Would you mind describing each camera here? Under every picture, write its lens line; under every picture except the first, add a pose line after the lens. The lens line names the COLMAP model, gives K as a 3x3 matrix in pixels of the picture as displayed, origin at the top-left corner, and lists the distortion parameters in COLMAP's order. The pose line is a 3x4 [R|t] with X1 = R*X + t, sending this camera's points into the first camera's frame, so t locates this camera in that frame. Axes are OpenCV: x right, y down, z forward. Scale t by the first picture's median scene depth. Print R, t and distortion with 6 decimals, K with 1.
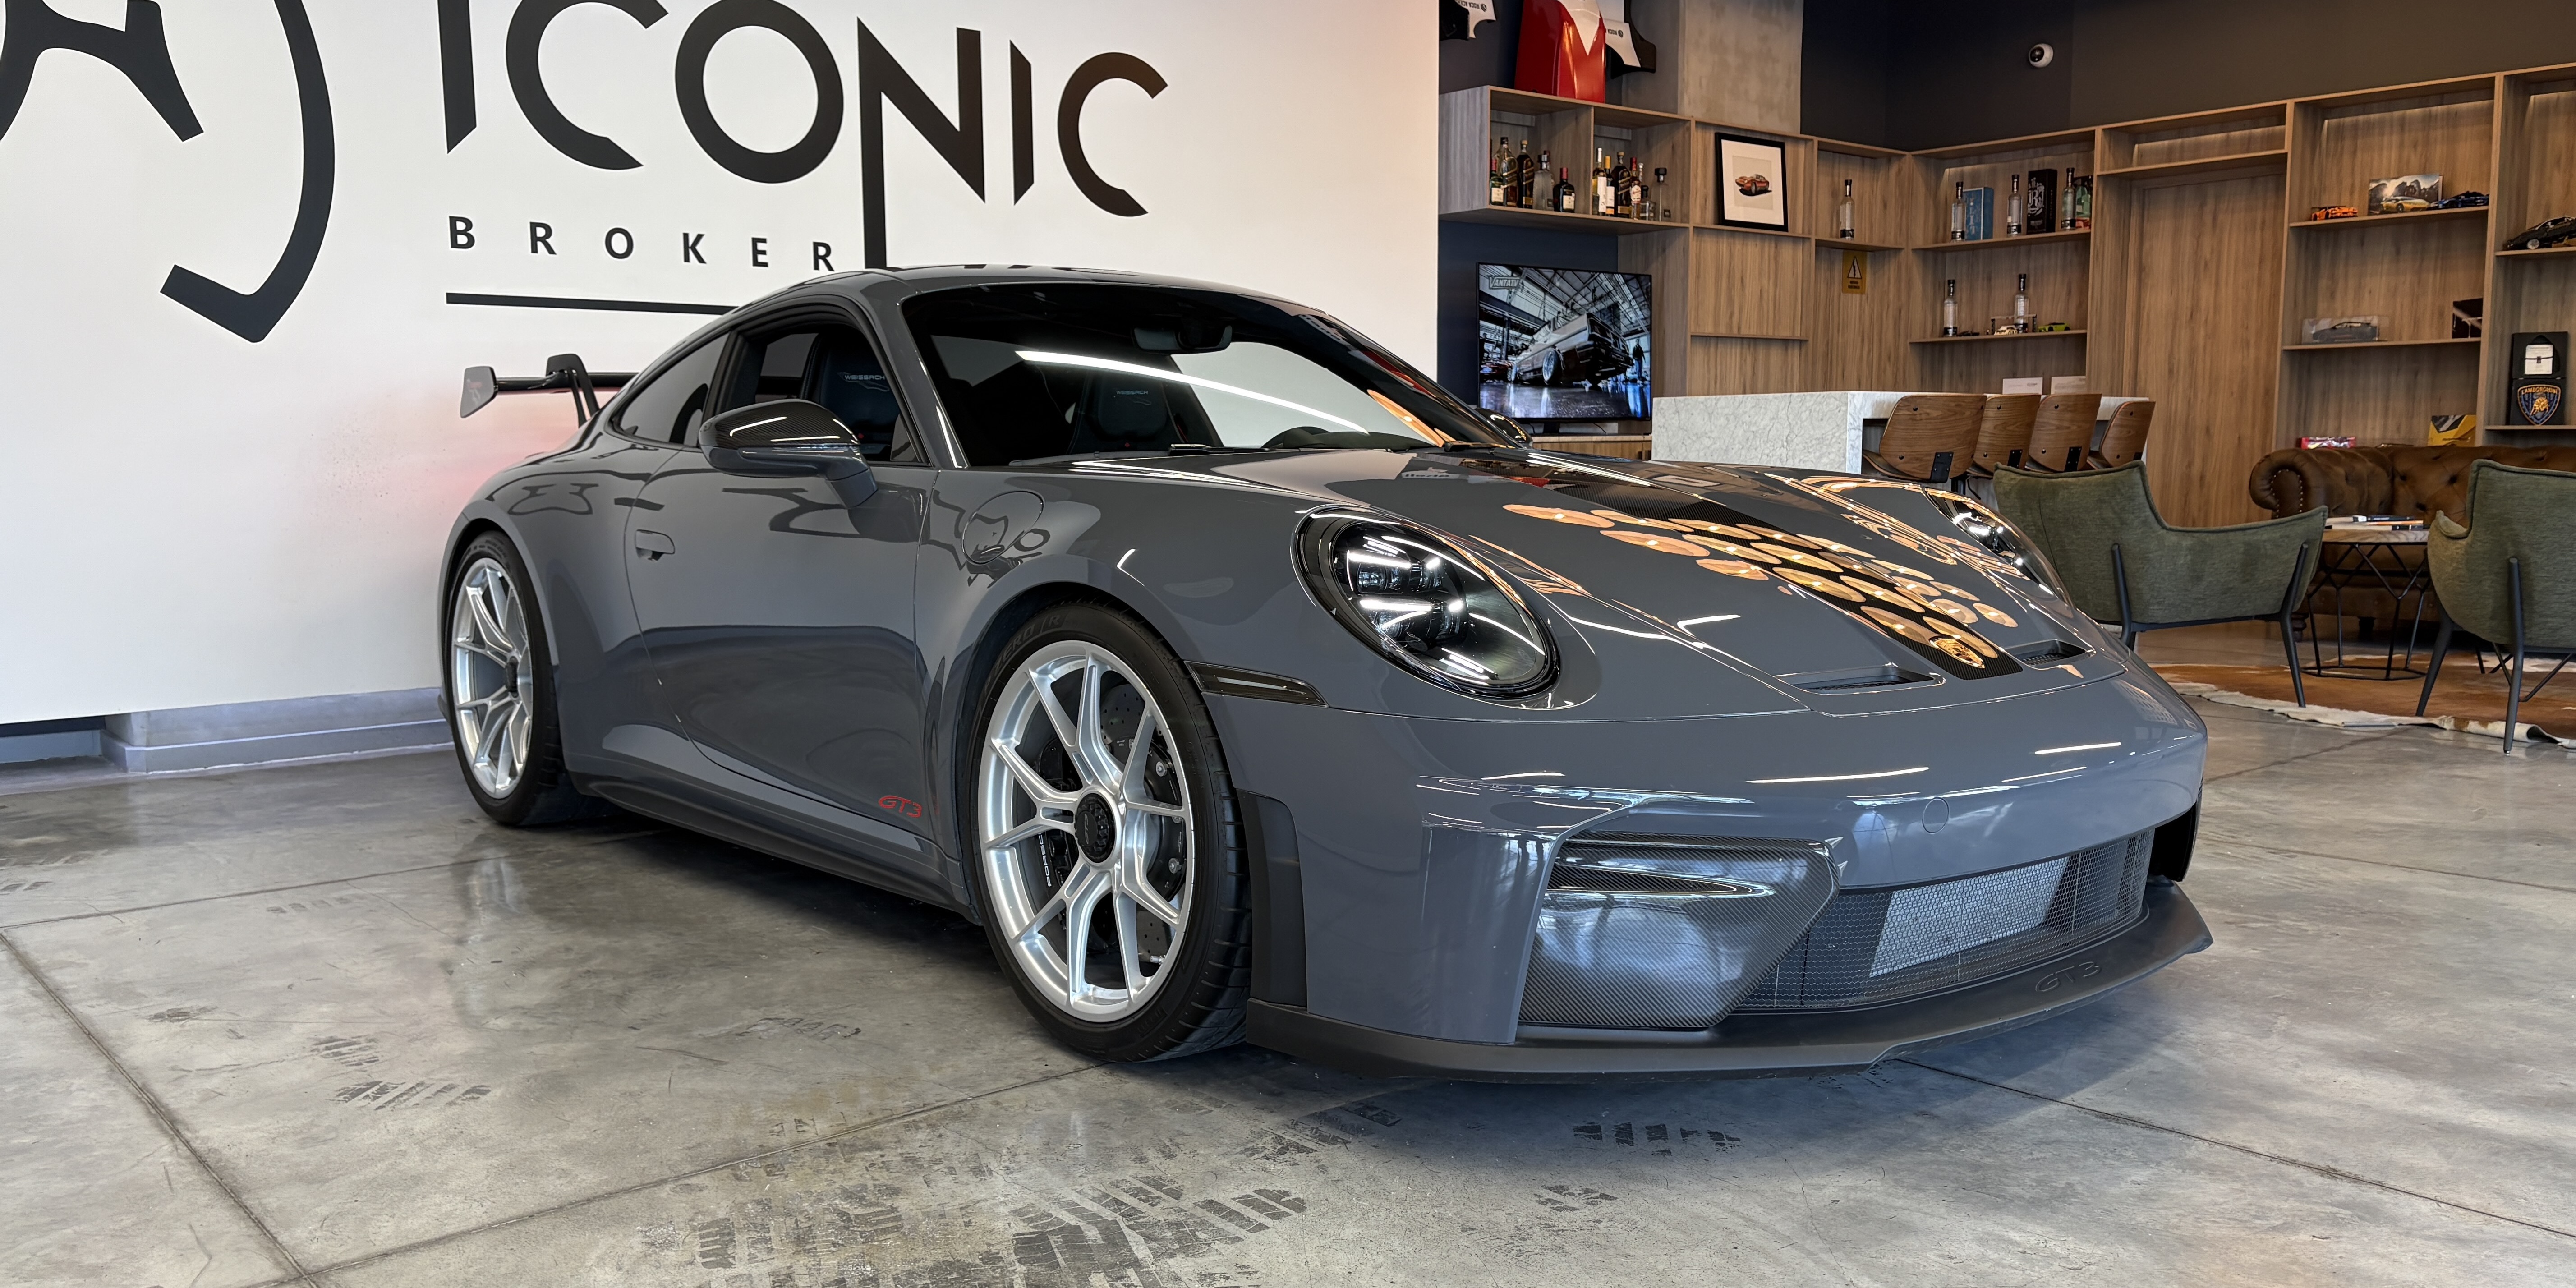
lens RADIAL K [[1940.1, 0, 1285.9], [0, 1940.1, 672.3], [0, 0, 1]] dist [0.045592, -0.042344]
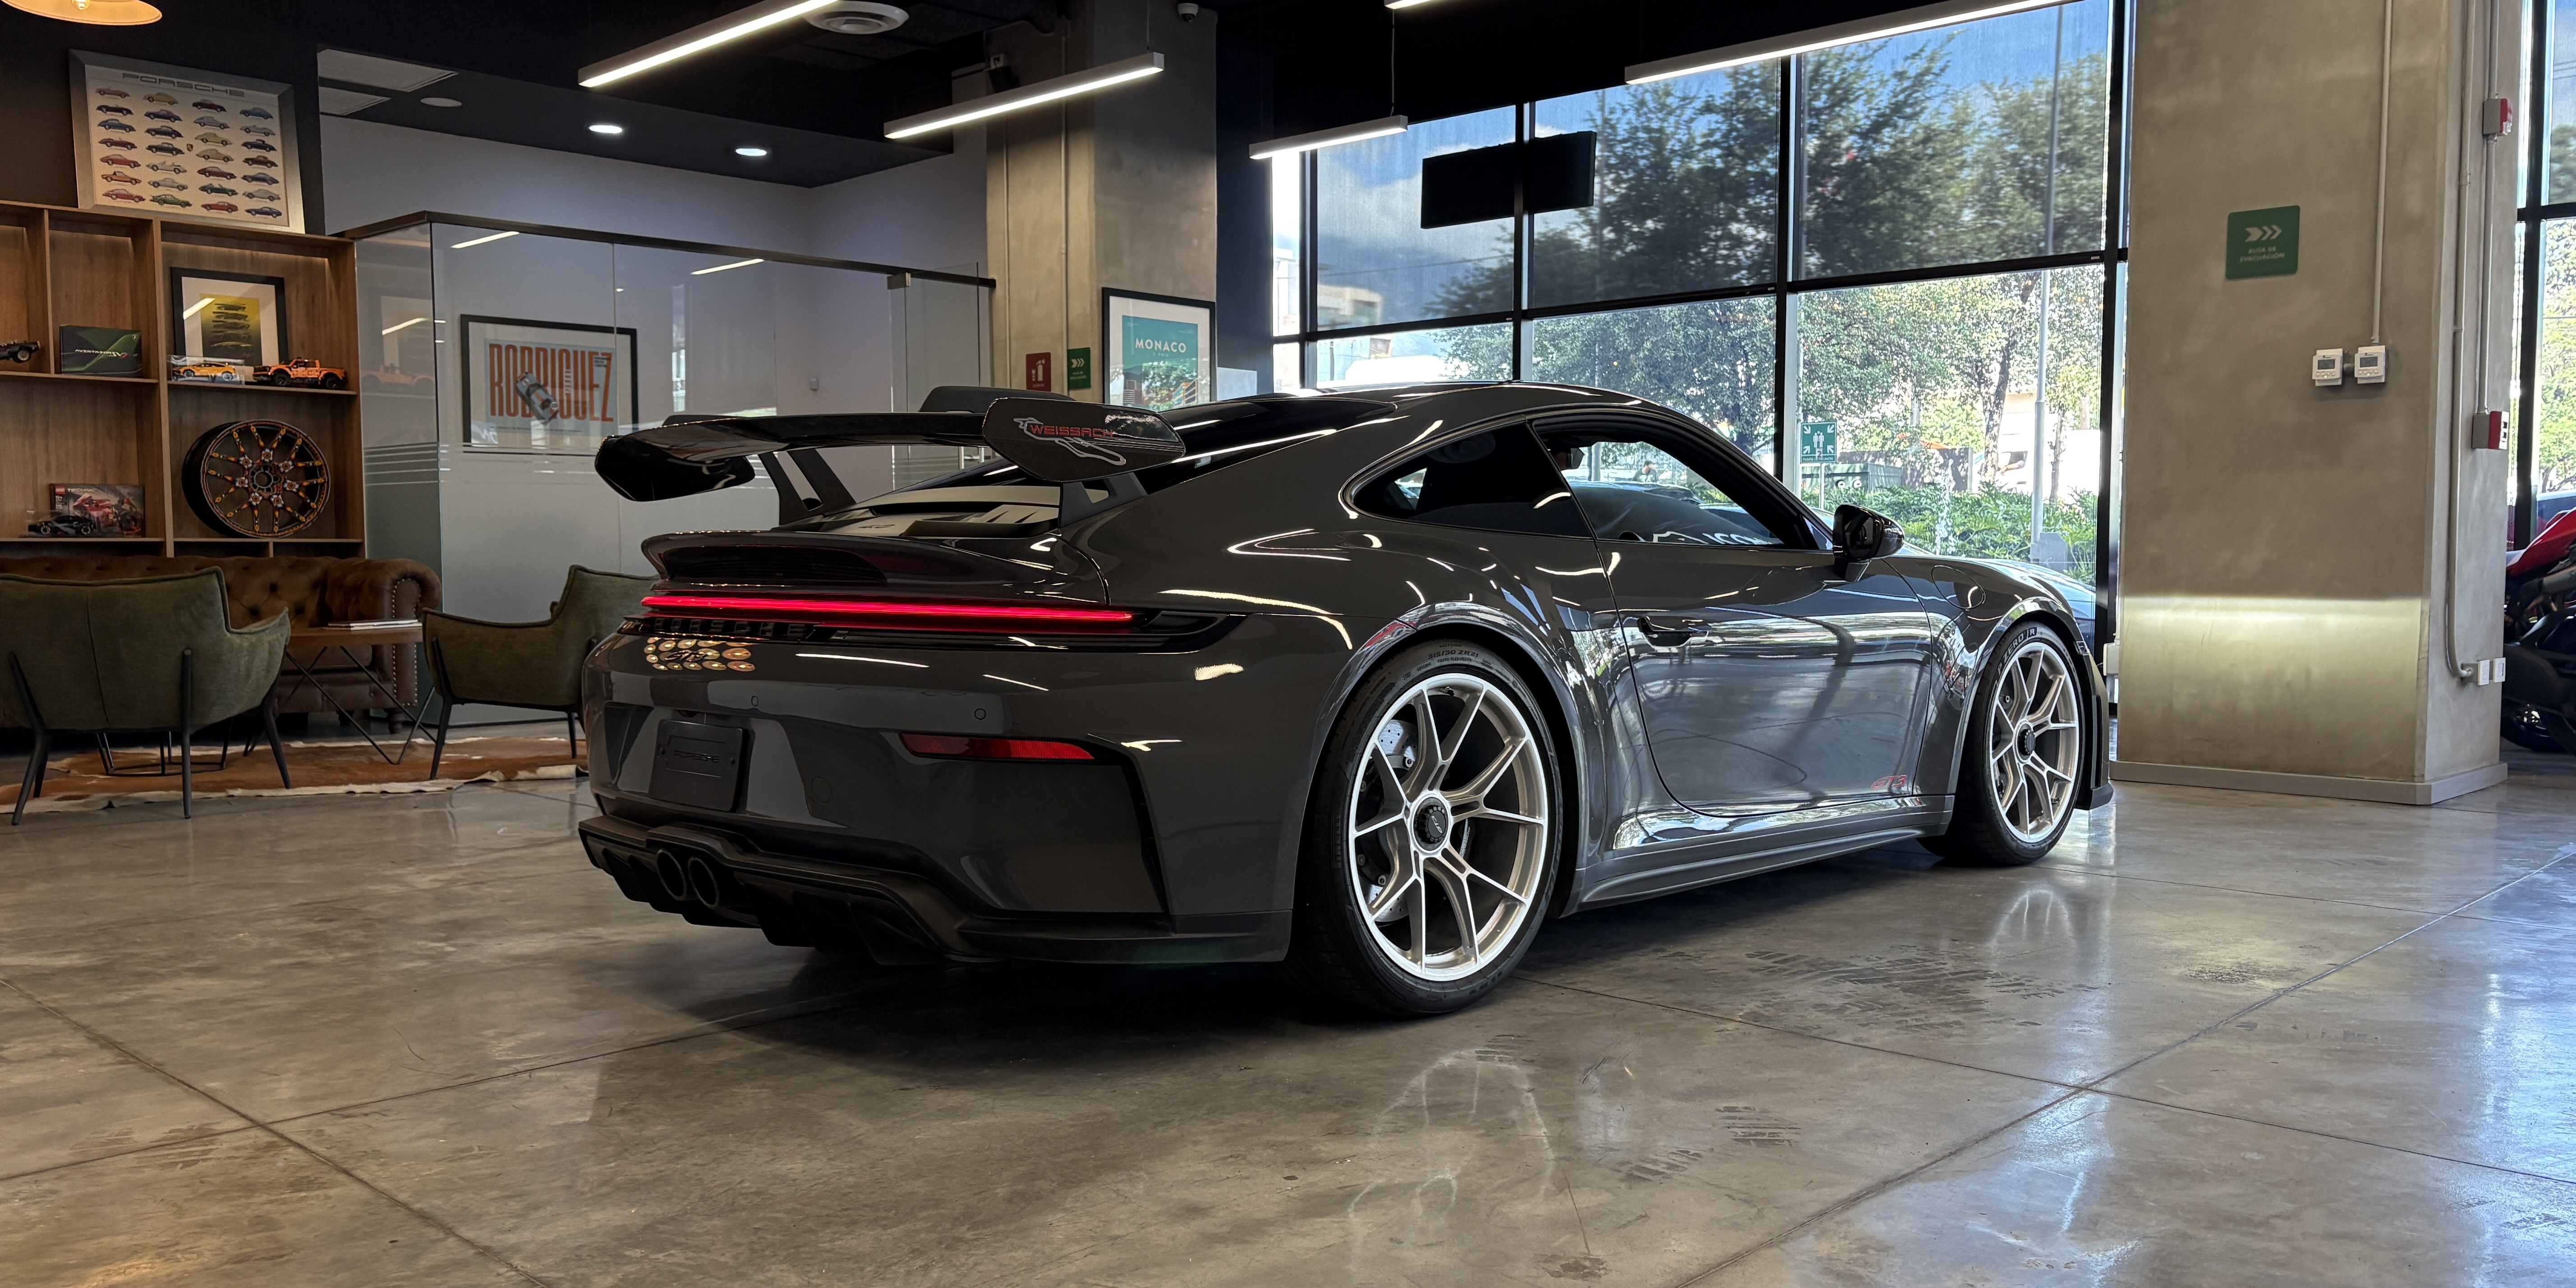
lens RADIAL K [[1940.1, 0, 1285.9], [0, 1940.1, 672.3], [0, 0, 1]] dist [0.045592, -0.042344]
pose [[-0.085592, -0.055691, 0.994773, -0.721496], [0.116155, 0.991070, 0.065478, -0.066957], [-0.989536, 0.121152, -0.078358, 0.632250]]
